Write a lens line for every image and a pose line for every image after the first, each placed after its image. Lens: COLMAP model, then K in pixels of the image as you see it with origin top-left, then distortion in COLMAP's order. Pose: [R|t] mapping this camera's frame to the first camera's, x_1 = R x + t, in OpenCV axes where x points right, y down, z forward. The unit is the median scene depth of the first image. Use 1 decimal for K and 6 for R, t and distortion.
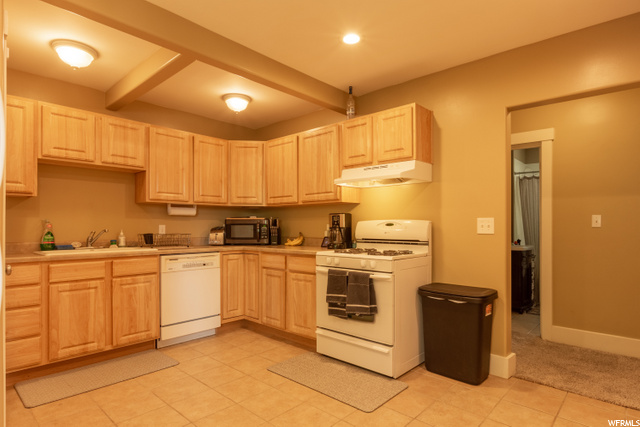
lens RADIAL K [[362.6, 0, 319.5], [0, 362.6, 220.5], [0, 0, 1]] dist [0.006077, -0.001291]
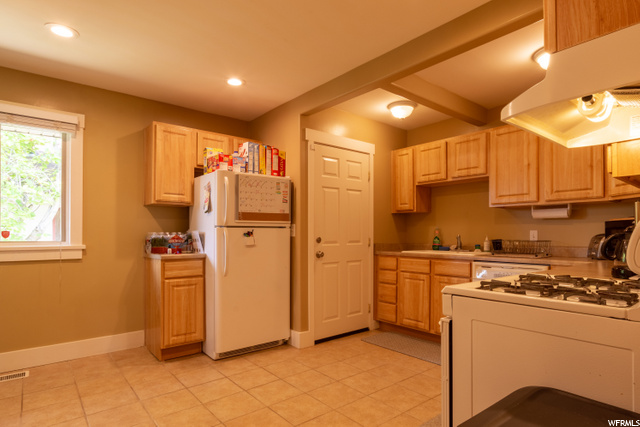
lens RADIAL K [[362.6, 0, 322.2], [0, 362.6, 229.2], [0, 0, 1]] dist [0.006077, -0.001291]
pose [[-0.152681, -0.017108, -0.988128, 0.638025], [0.012621, 0.999735, -0.019259, 0.024226], [0.988195, -0.015411, -0.152424, 0.772526]]
